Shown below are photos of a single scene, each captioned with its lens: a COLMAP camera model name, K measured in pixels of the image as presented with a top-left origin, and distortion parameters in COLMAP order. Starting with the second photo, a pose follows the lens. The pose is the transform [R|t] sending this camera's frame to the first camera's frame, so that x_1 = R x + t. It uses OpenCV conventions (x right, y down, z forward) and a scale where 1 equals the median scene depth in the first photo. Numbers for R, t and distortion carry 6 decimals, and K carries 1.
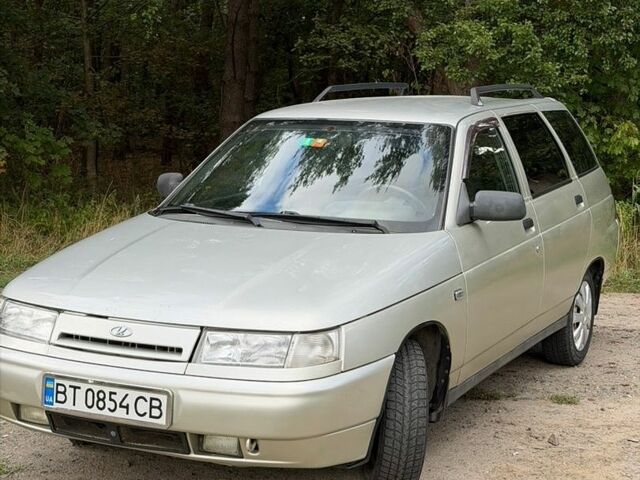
lens RADIAL K [[1181.4, 0, 320.0], [0, 1181.4, 240.9], [0, 0, 1]] dist [0.119996, 0.000000]
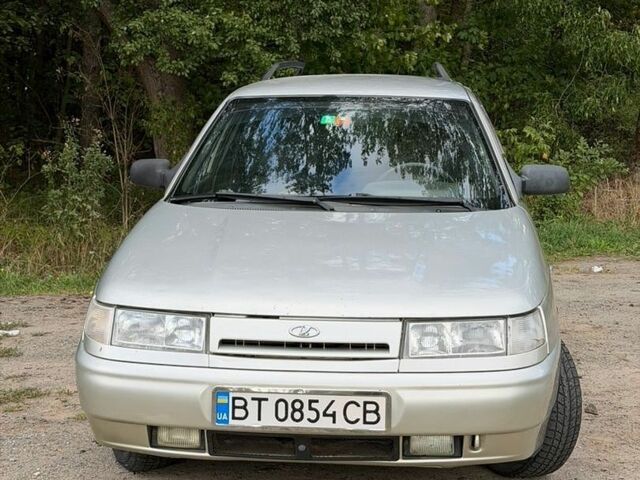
lens RADIAL K [[1181.4, 0, 320.0], [0, 1181.4, 240.4], [0, 0, 1]] dist [0.119996, 0.000000]
pose [[0.926207, -0.052371, 0.373360, -0.487718], [0.050775, 0.998610, 0.014116, -0.003087], [-0.373580, 0.005882, 0.927579, 0.181459]]
